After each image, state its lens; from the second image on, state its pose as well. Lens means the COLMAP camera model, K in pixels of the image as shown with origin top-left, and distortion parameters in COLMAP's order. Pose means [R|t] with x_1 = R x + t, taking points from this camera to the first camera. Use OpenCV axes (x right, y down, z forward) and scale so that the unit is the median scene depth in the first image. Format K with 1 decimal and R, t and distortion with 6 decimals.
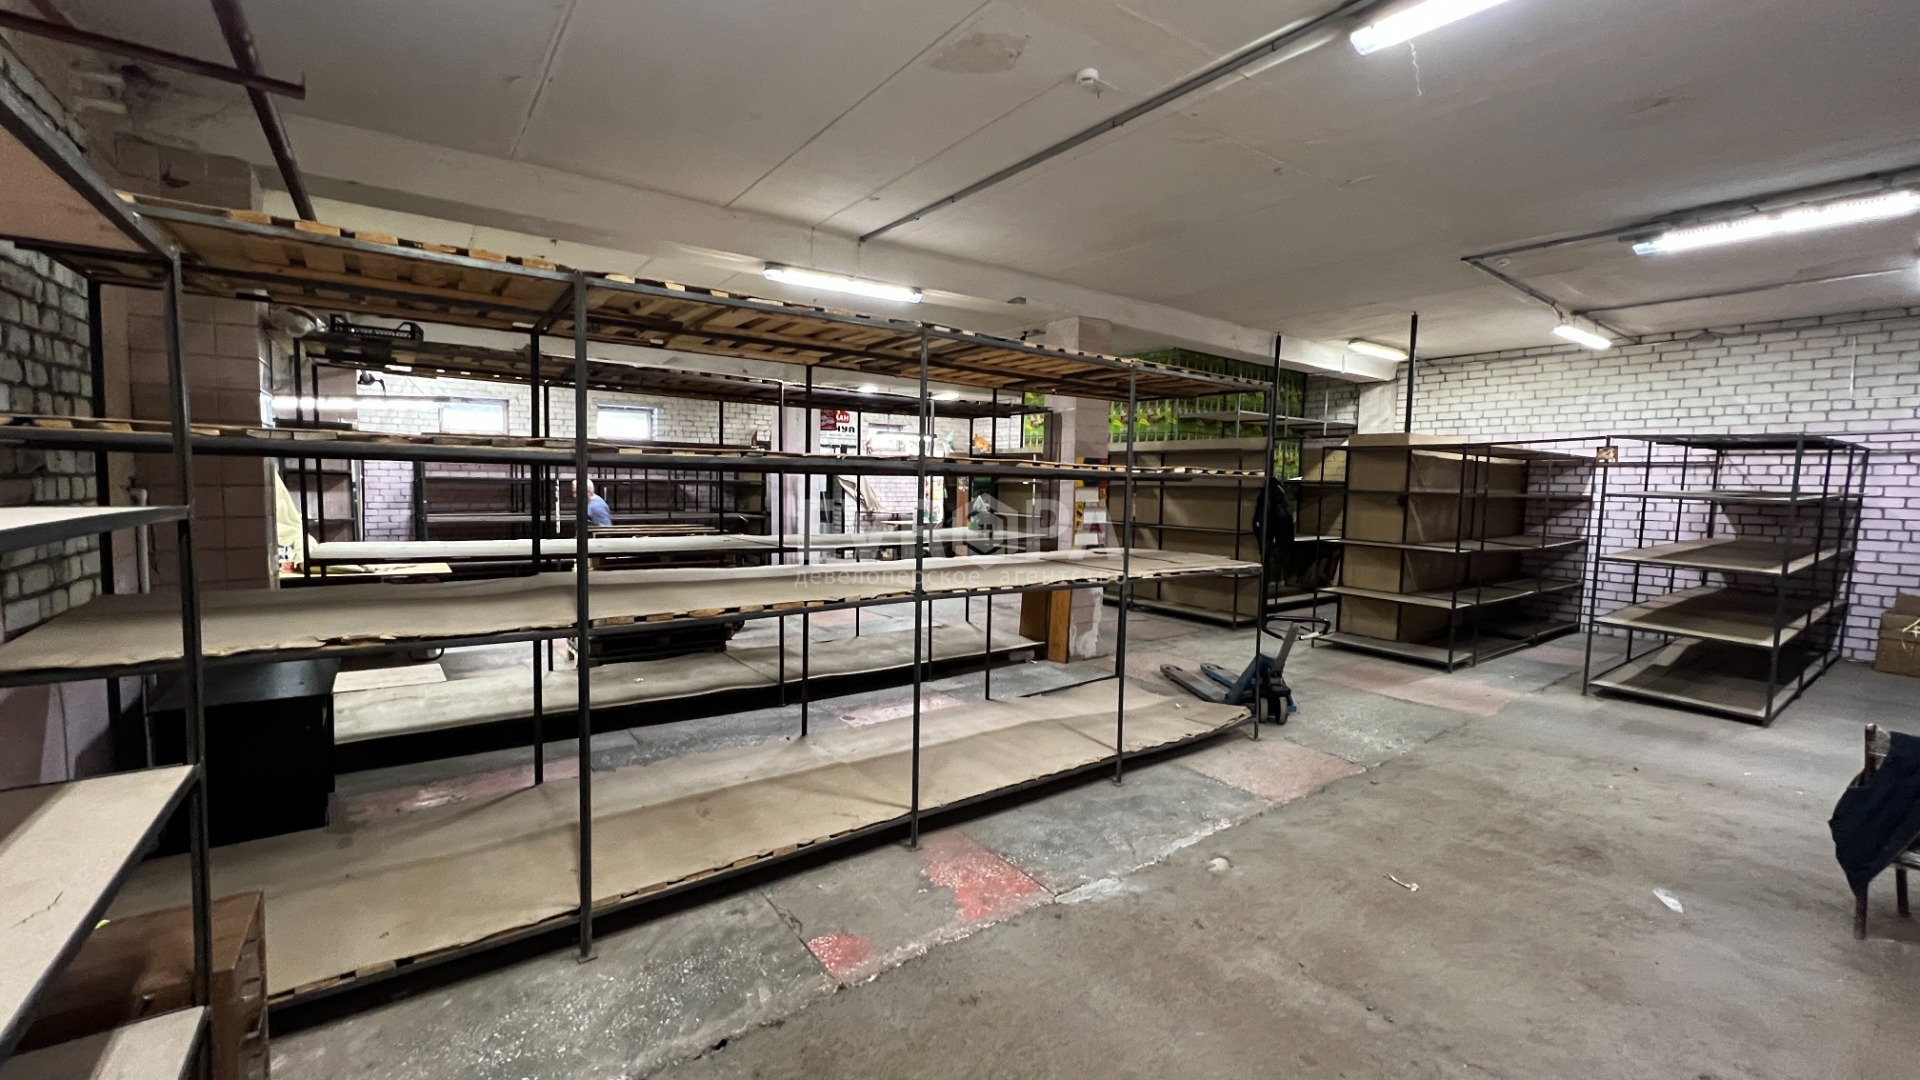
lens RADIAL K [[766.5, 0, 957.0], [0, 766.5, 535.7], [0, 0, 1]] dist [-0.000368, 0.000047]
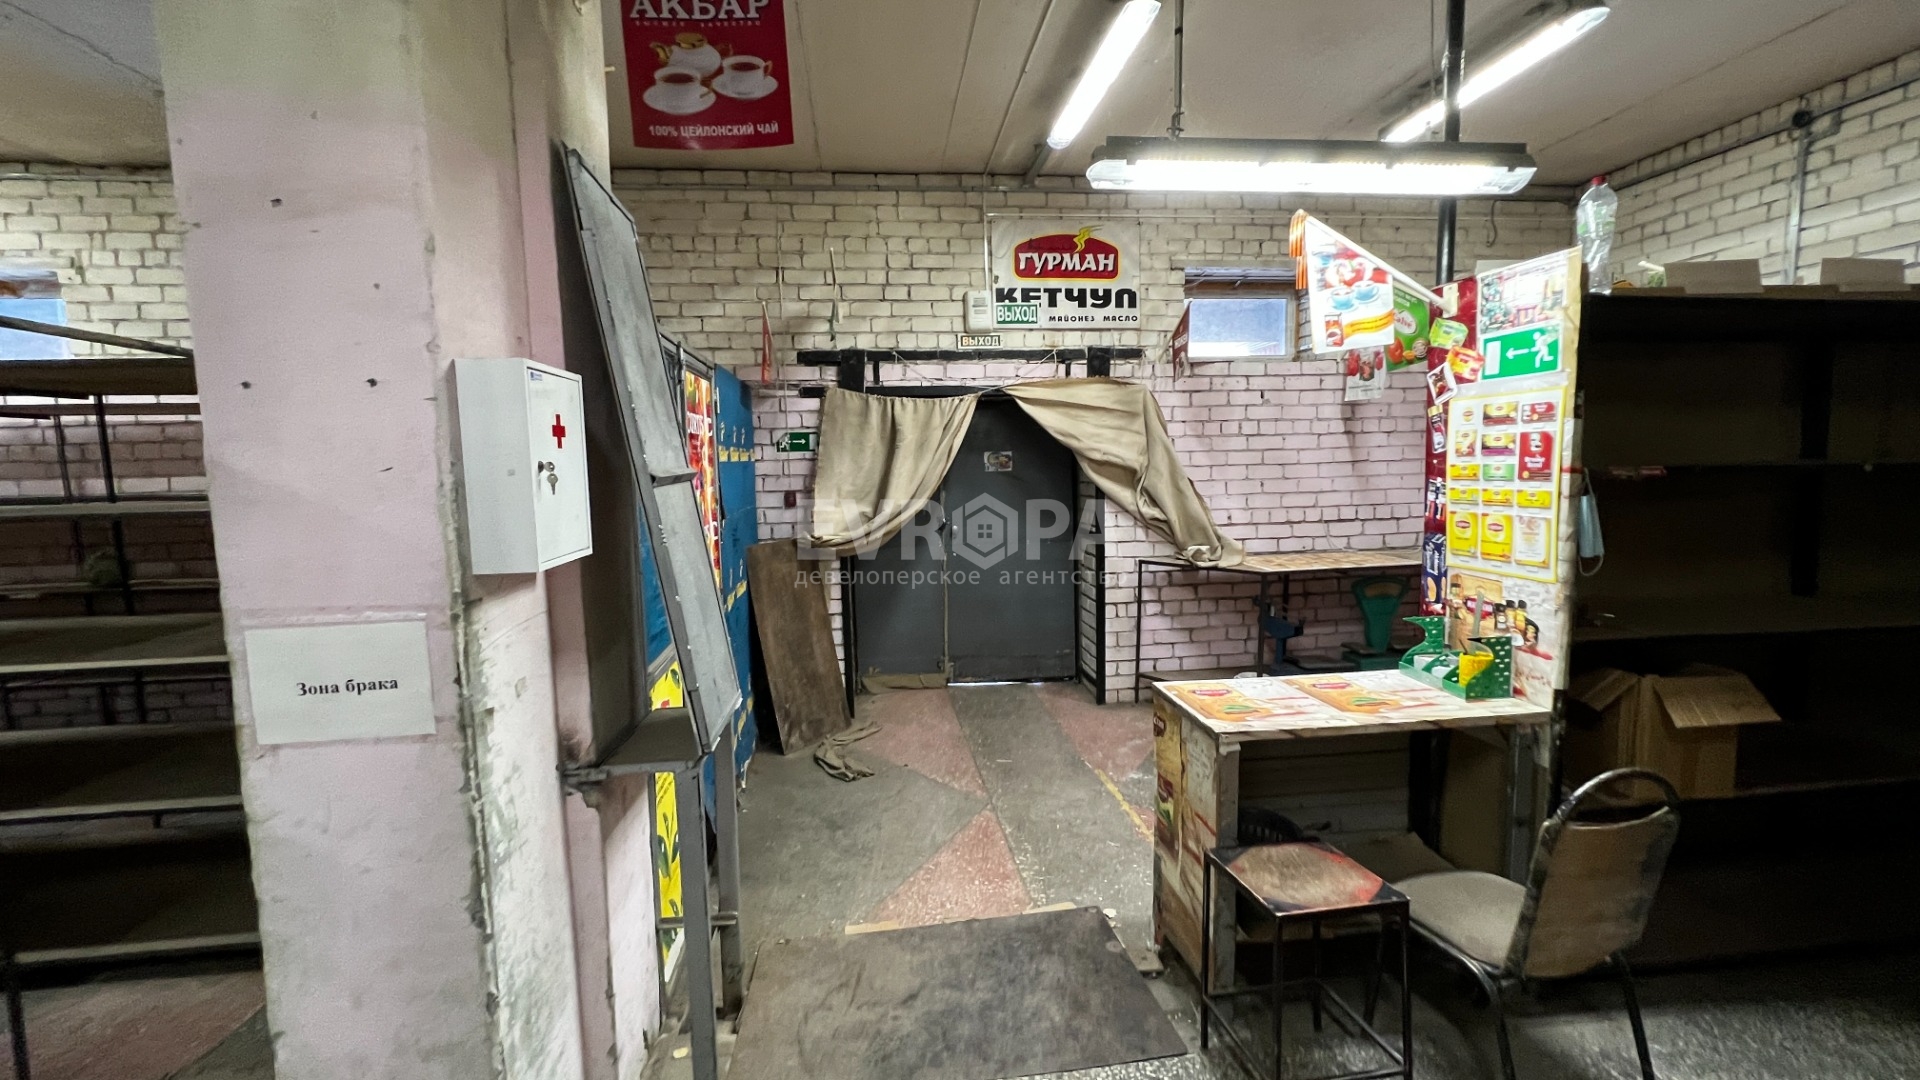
lens RADIAL K [[766.5, 0, 956.6], [0, 766.5, 535.8], [0, 0, 1]] dist [-0.000368, 0.000047]
pose [[0.869132, 0.010655, -0.494465, -0.042578], [0.002581, 0.999657, 0.026079, -0.050894], [0.494573, -0.023942, 0.868806, 0.702732]]
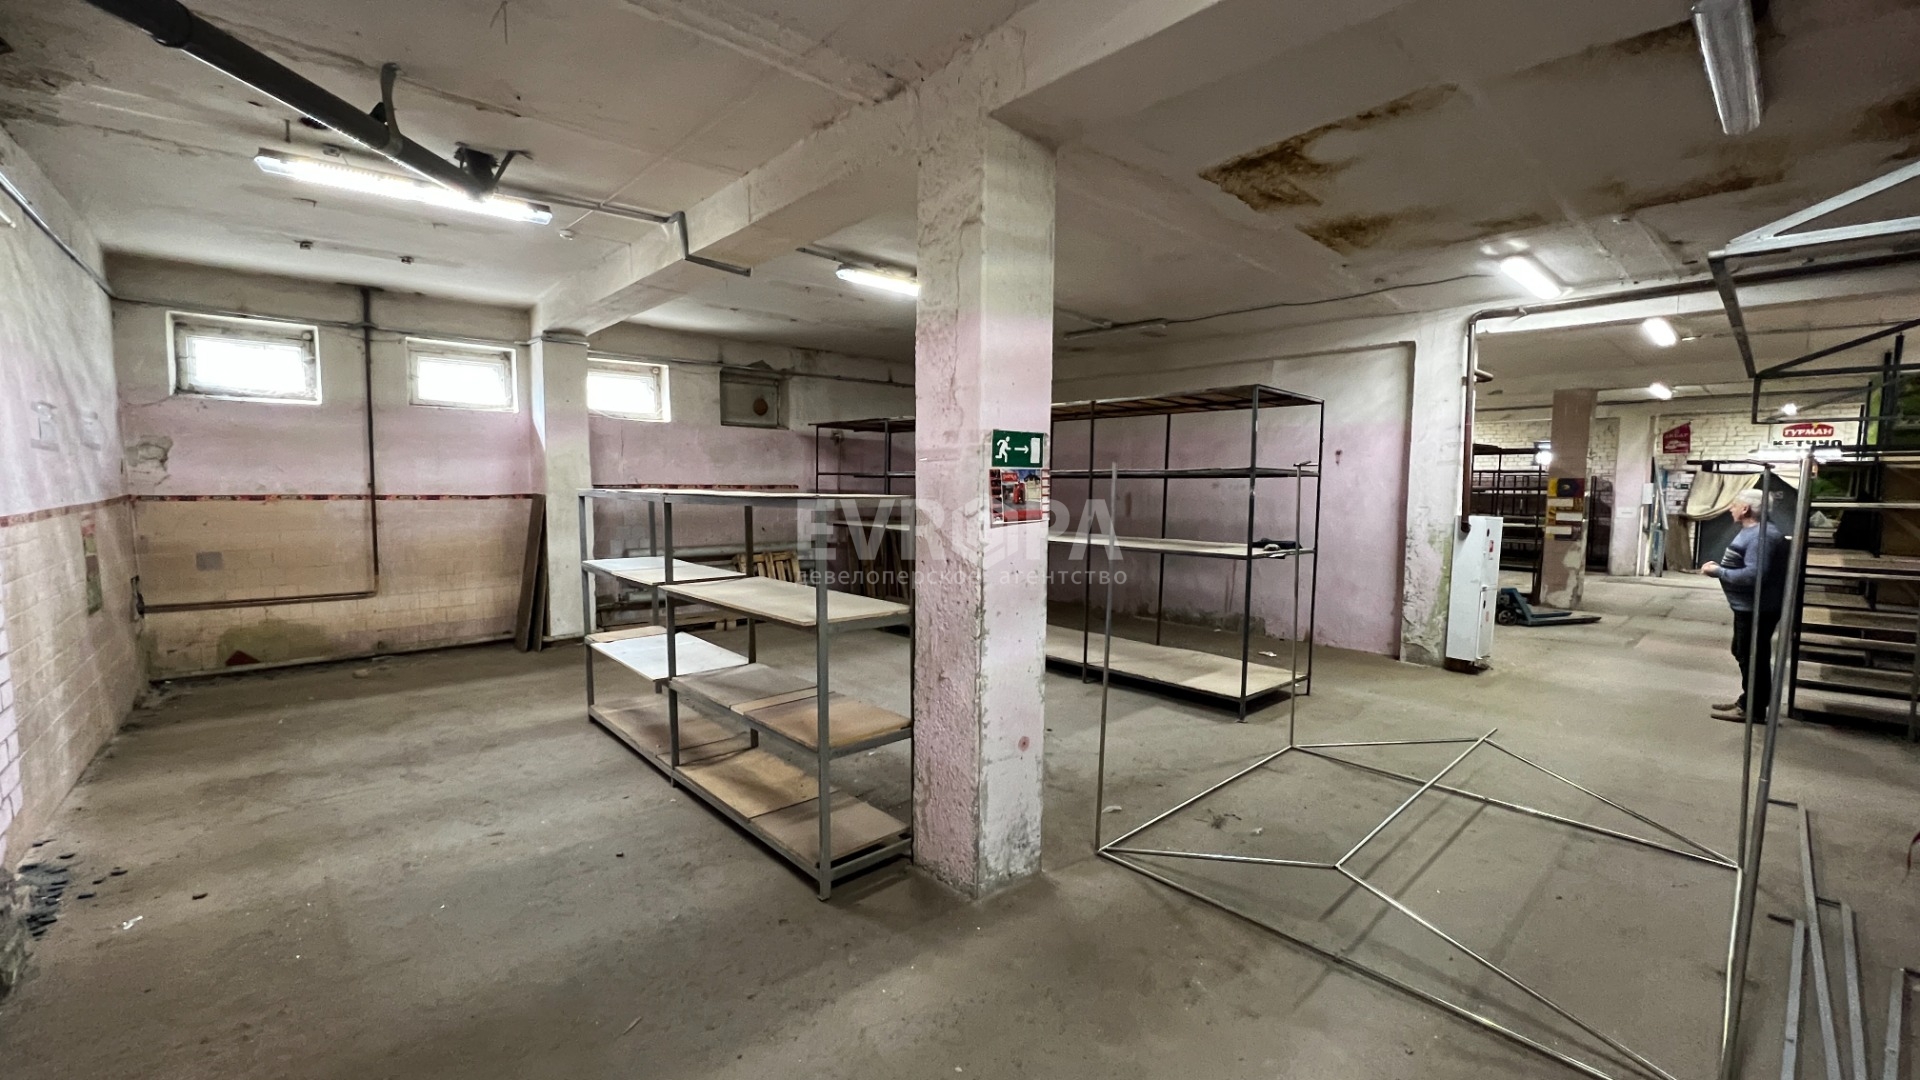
lens RADIAL K [[766.5, 0, 956.3], [0, 766.5, 534.2], [0, 0, 1]] dist [-0.000368, 0.000047]
pose [[0.110353, 0.057302, -0.992239, 0.690915], [-0.077072, 0.995824, 0.048937, 0.010386], [0.990900, 0.071073, 0.114308, -0.170407]]
